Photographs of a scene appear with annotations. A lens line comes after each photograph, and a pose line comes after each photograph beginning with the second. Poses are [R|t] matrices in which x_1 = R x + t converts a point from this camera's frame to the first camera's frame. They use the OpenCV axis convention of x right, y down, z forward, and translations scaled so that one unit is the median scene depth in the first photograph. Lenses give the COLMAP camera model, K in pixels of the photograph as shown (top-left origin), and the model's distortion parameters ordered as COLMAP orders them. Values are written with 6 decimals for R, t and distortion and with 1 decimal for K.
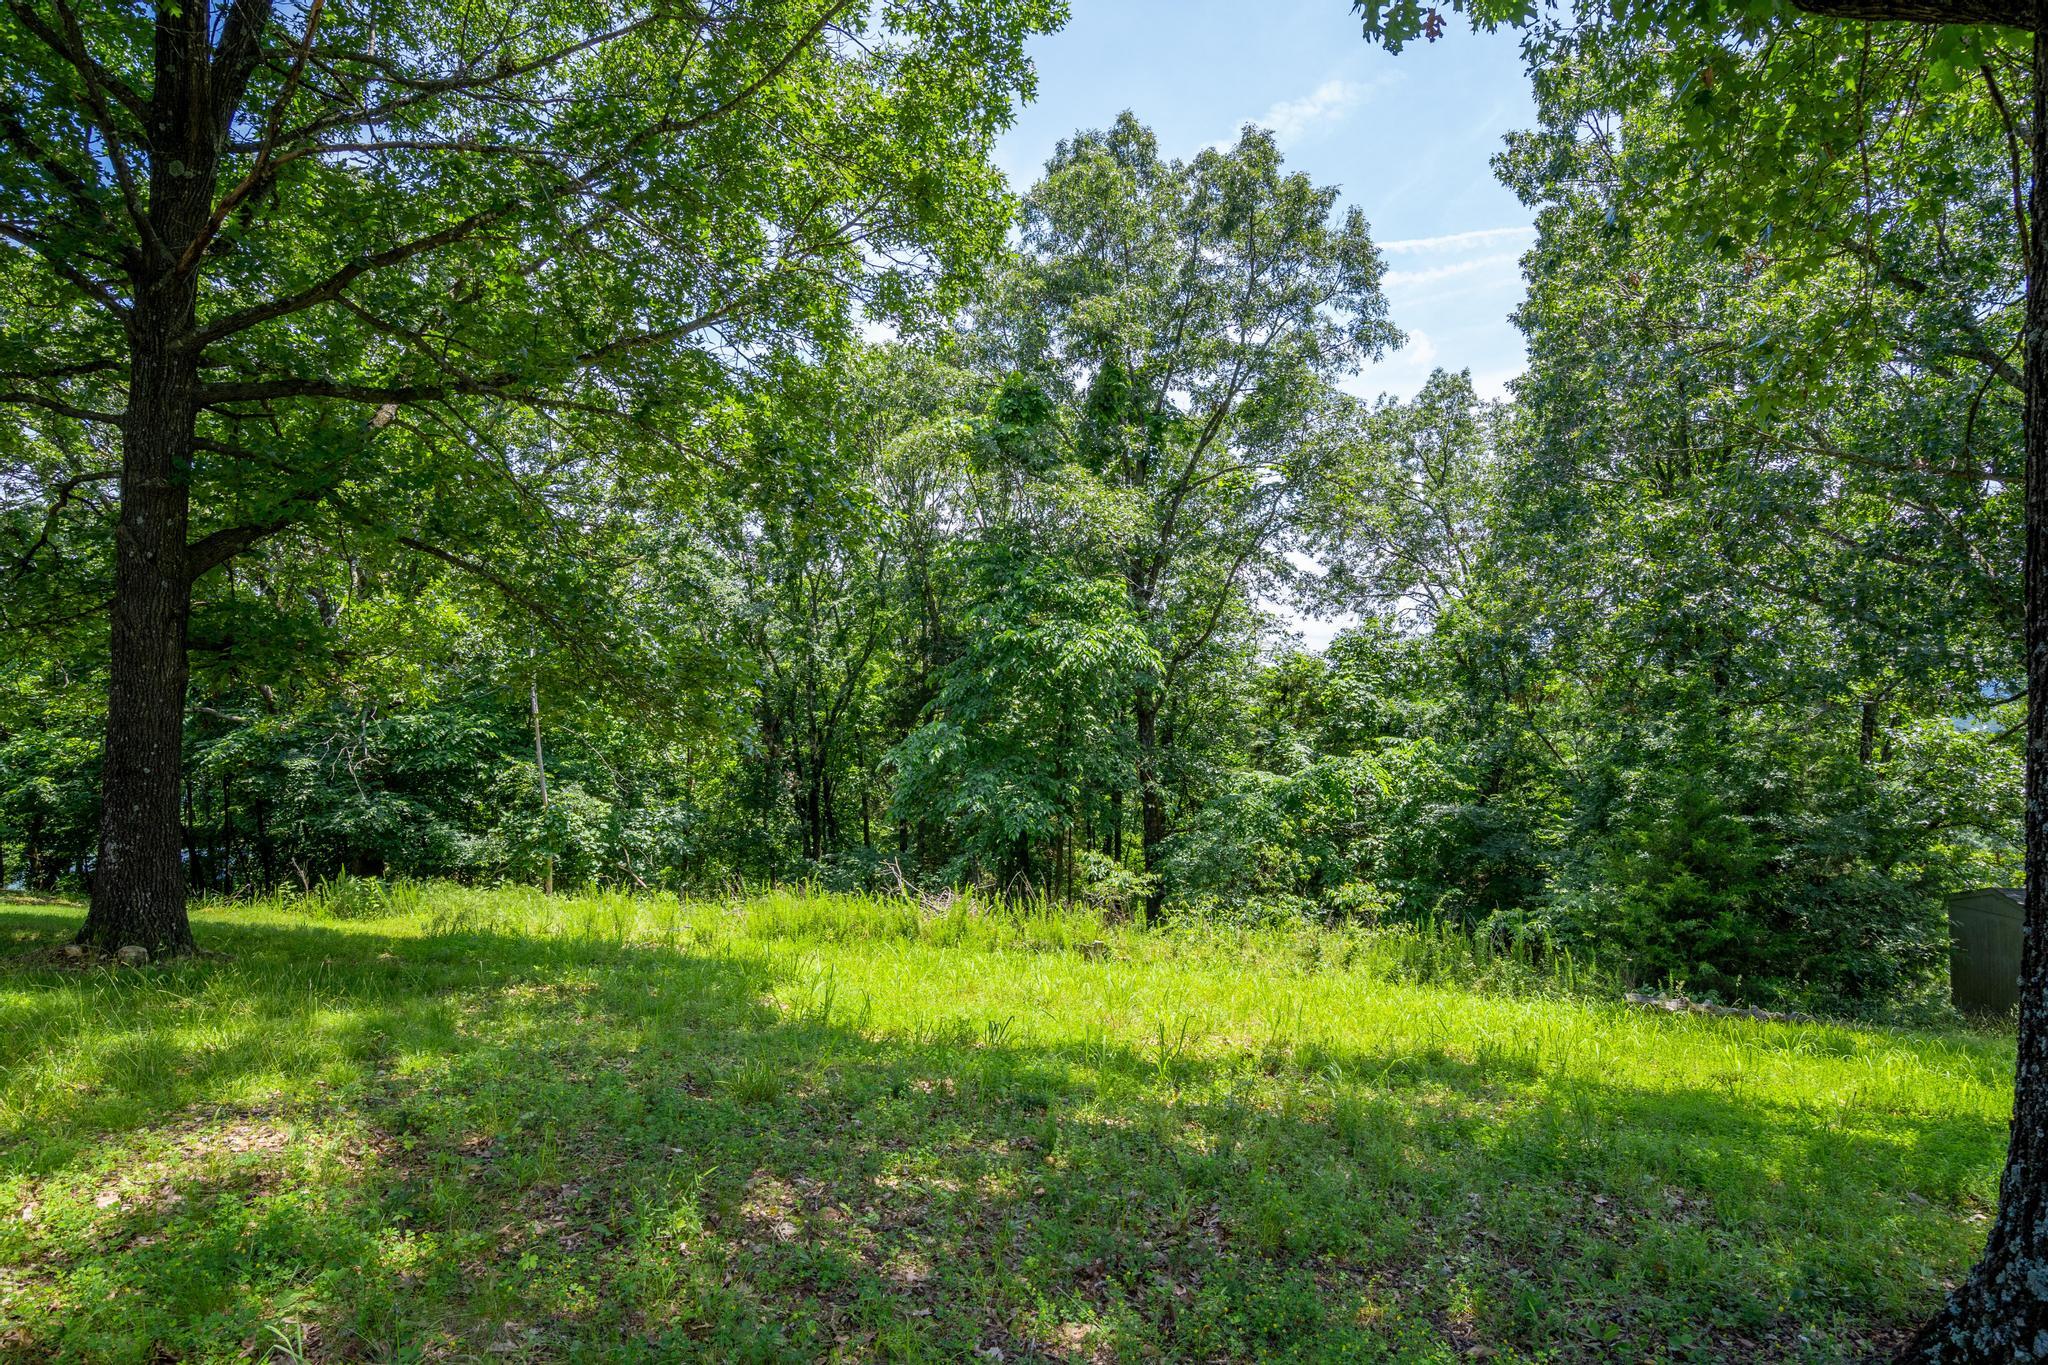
lens RADIAL K [[1245.6, 0, 997.5], [0, 1245.6, 701.2], [0, 0, 1]] dist [-0.019660, 0.000321]
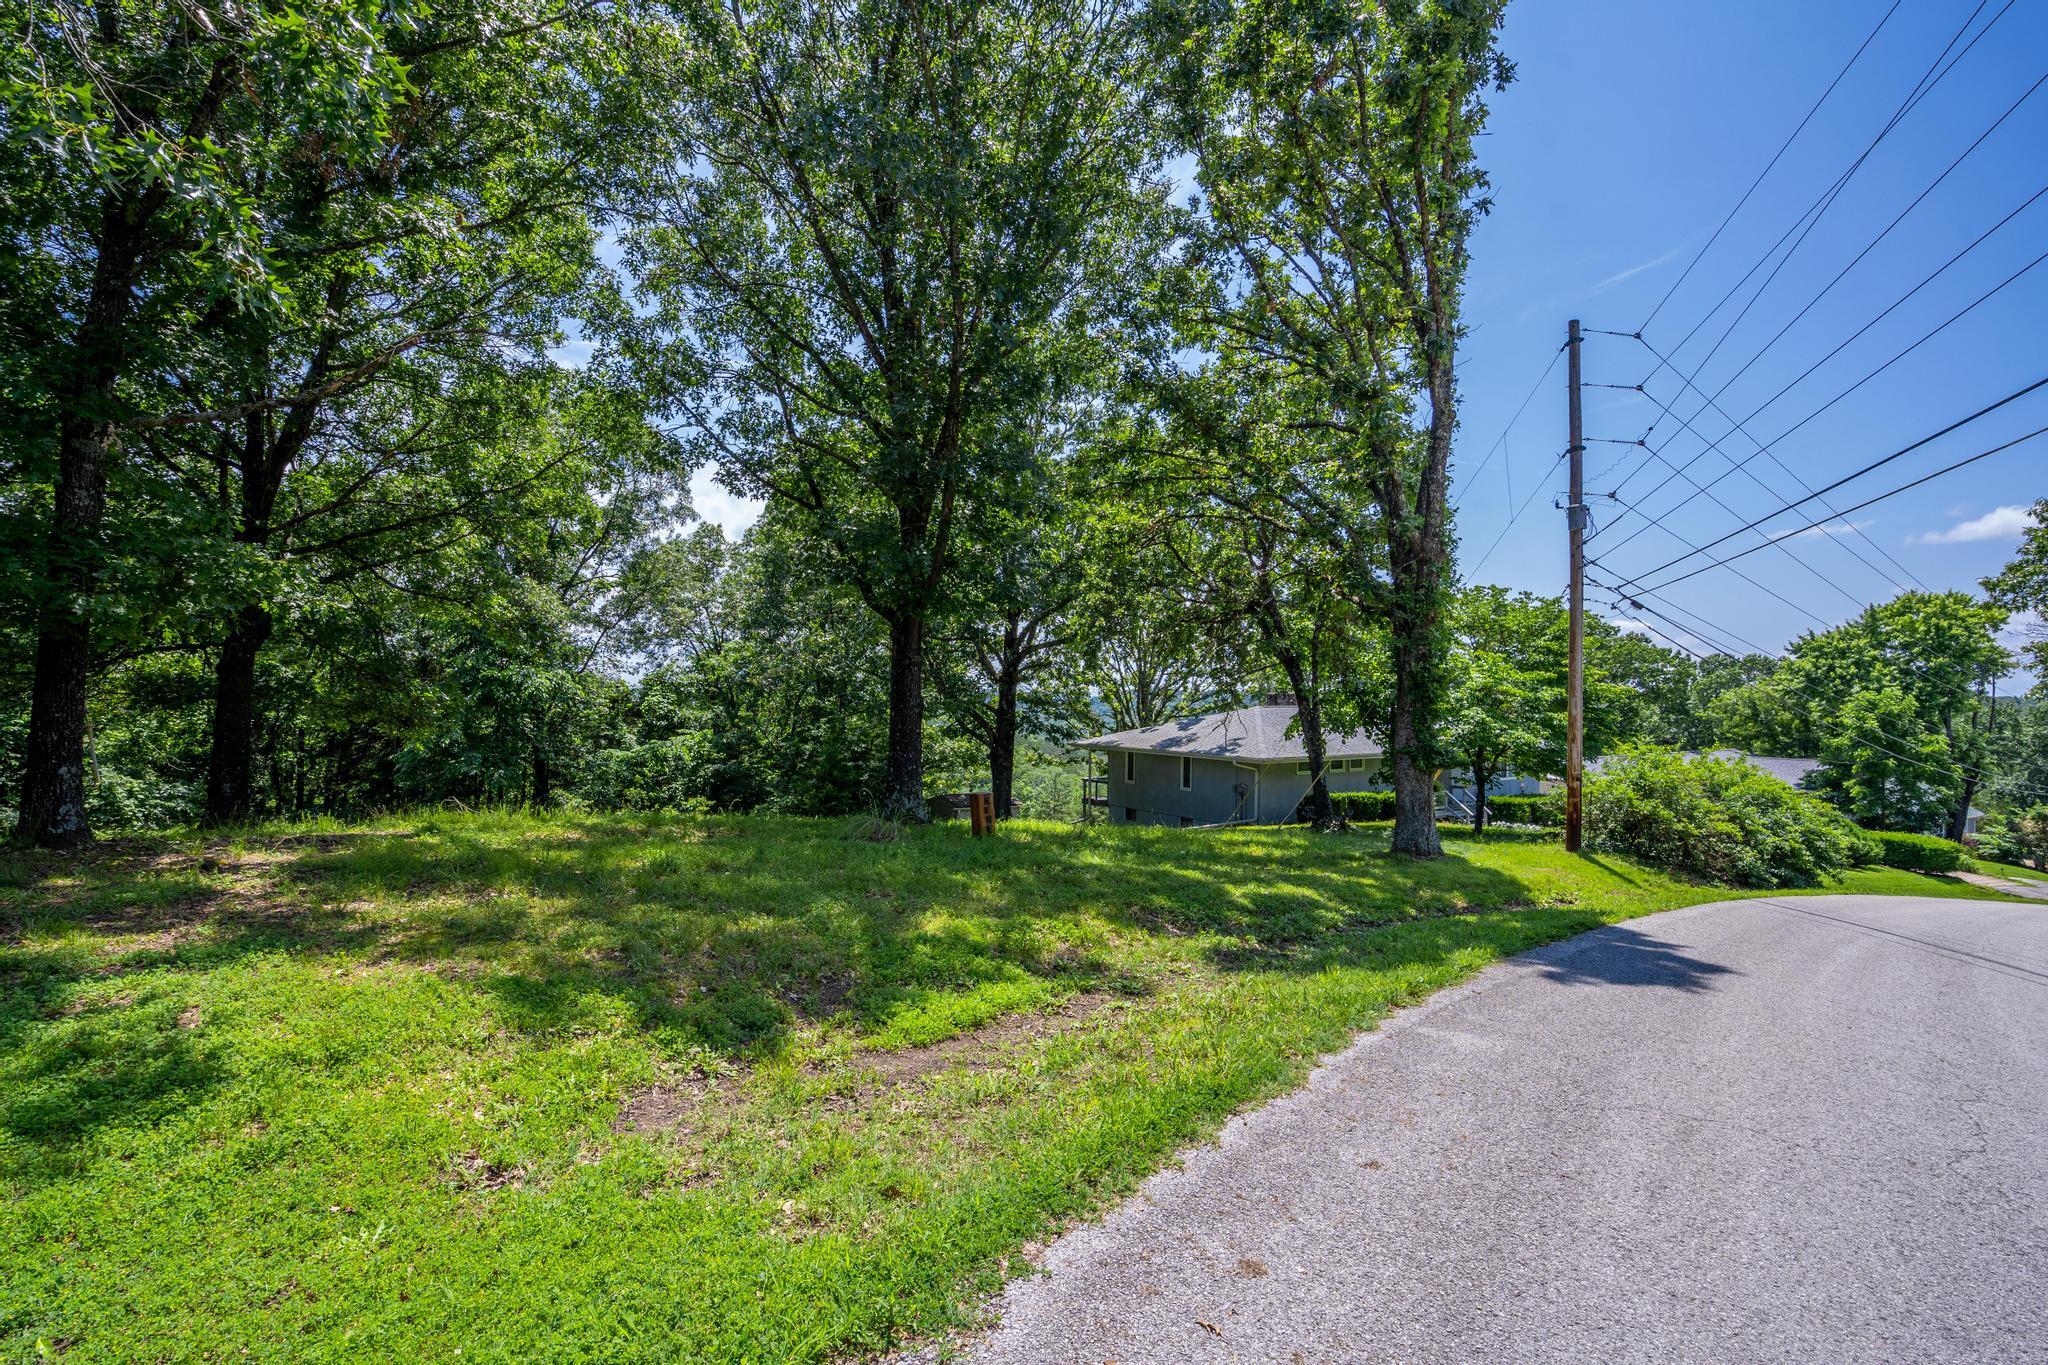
lens RADIAL K [[958.0, 0, 1009.7], [0, 958.0, 684.5], [0, 0, 1]] dist [-0.056965, 0.021479]
pose [[0.755940, 0.025011, 0.654163, -0.266911], [-0.015795, 0.999676, -0.019968, -0.019416], [-0.654451, 0.004762, 0.756090, -0.425244]]
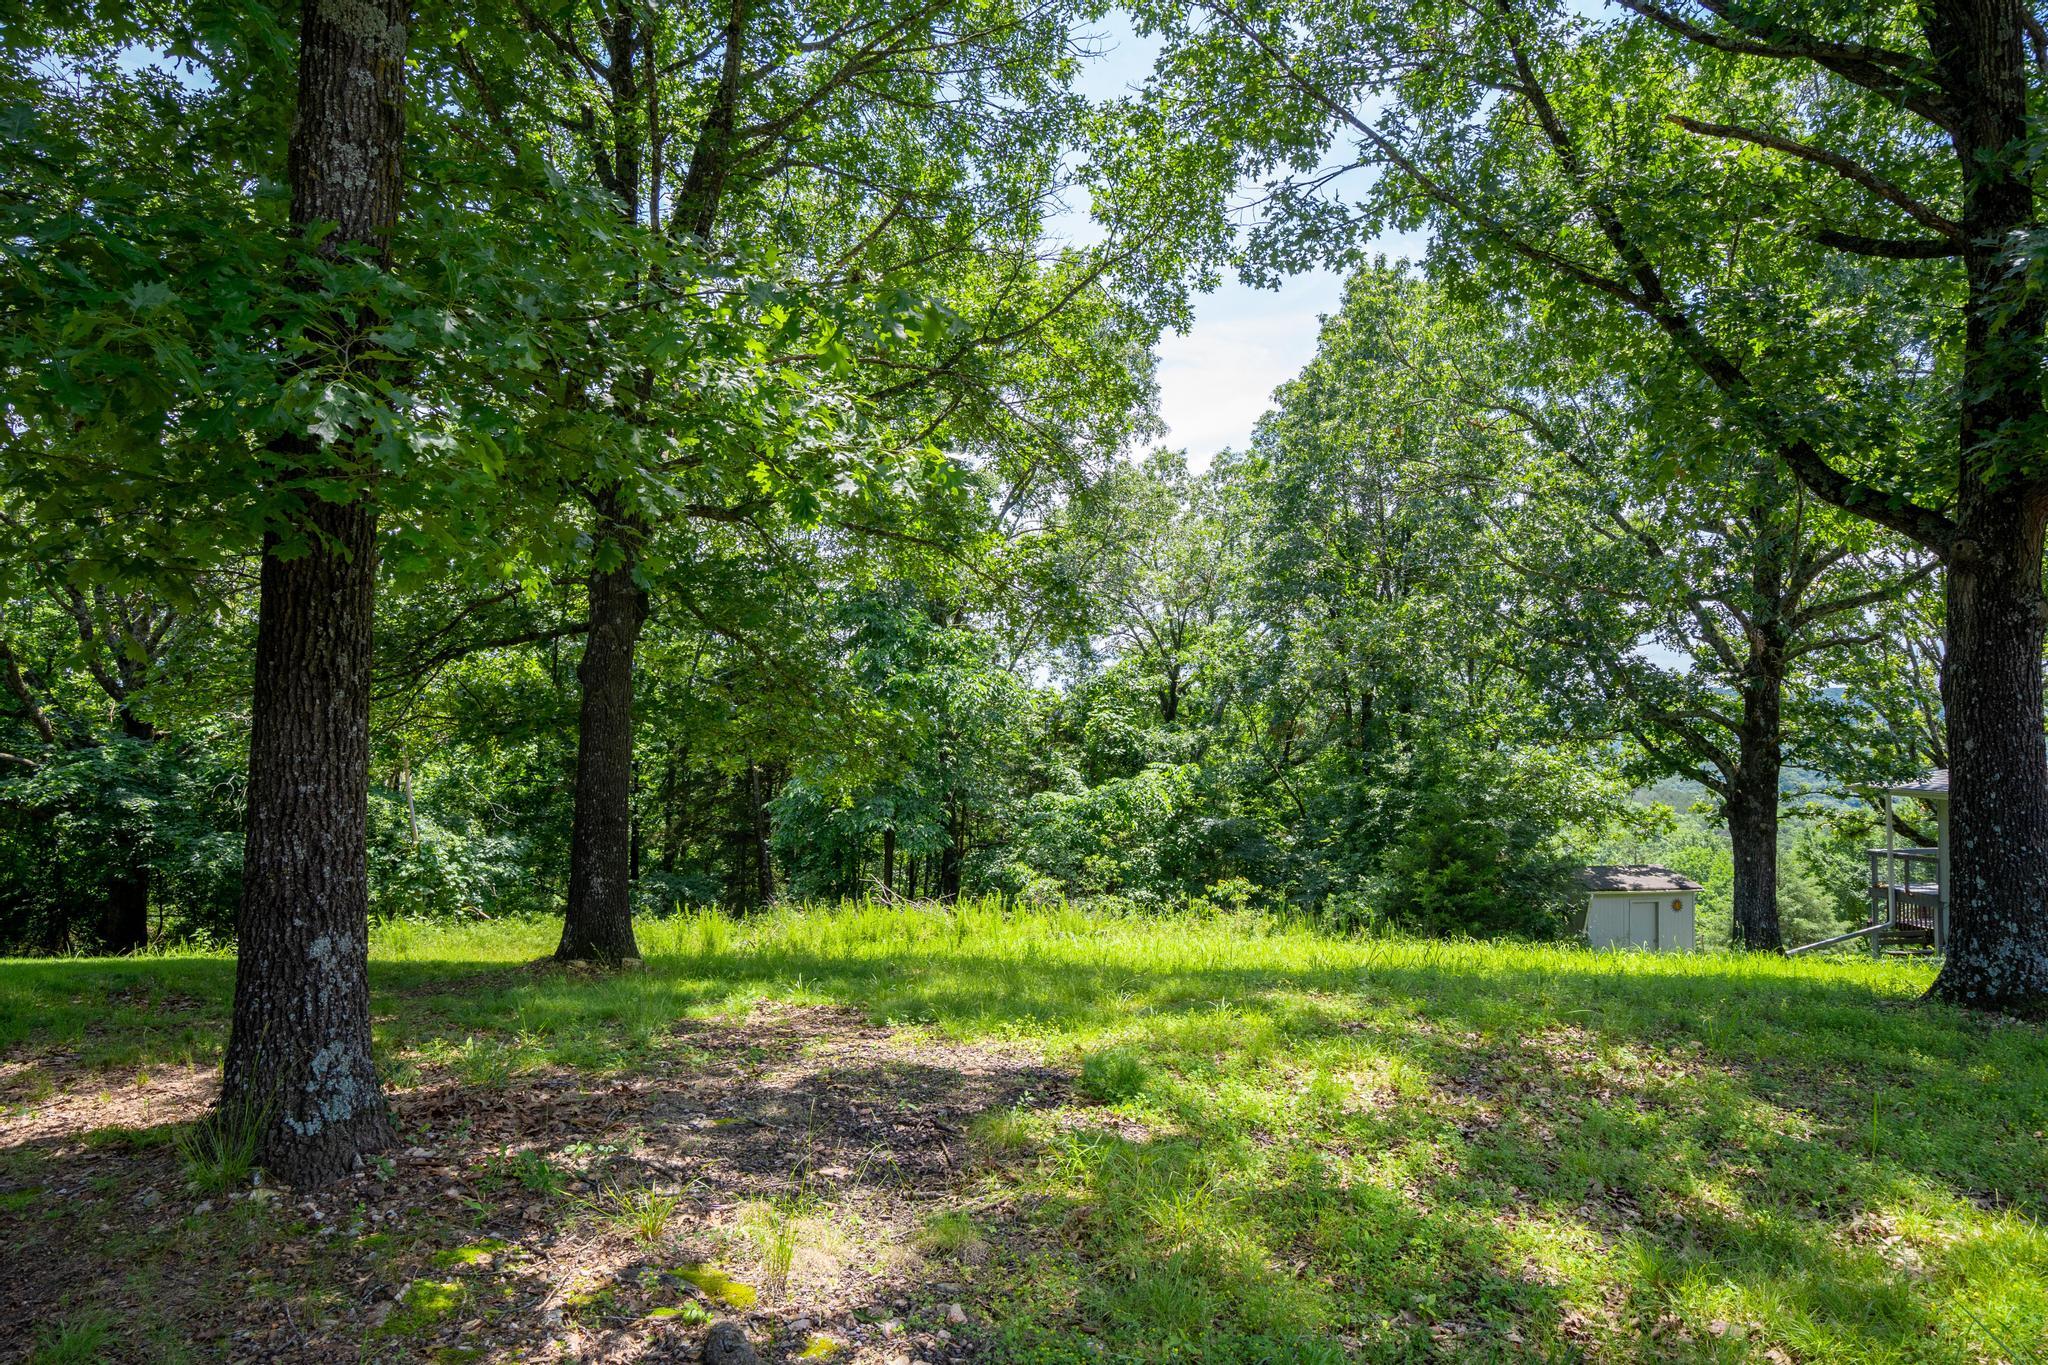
lens RADIAL K [[1302.8, 0, 990.8], [0, 1302.8, 685.7], [0, 0, 1]] dist [-0.043702, 0.069209]
pose [[0.938726, 0.010513, 0.344503, -0.283661], [-0.003560, 0.999777, -0.020809, -0.019174], [-0.344645, 0.018308, 0.938554, -0.134407]]
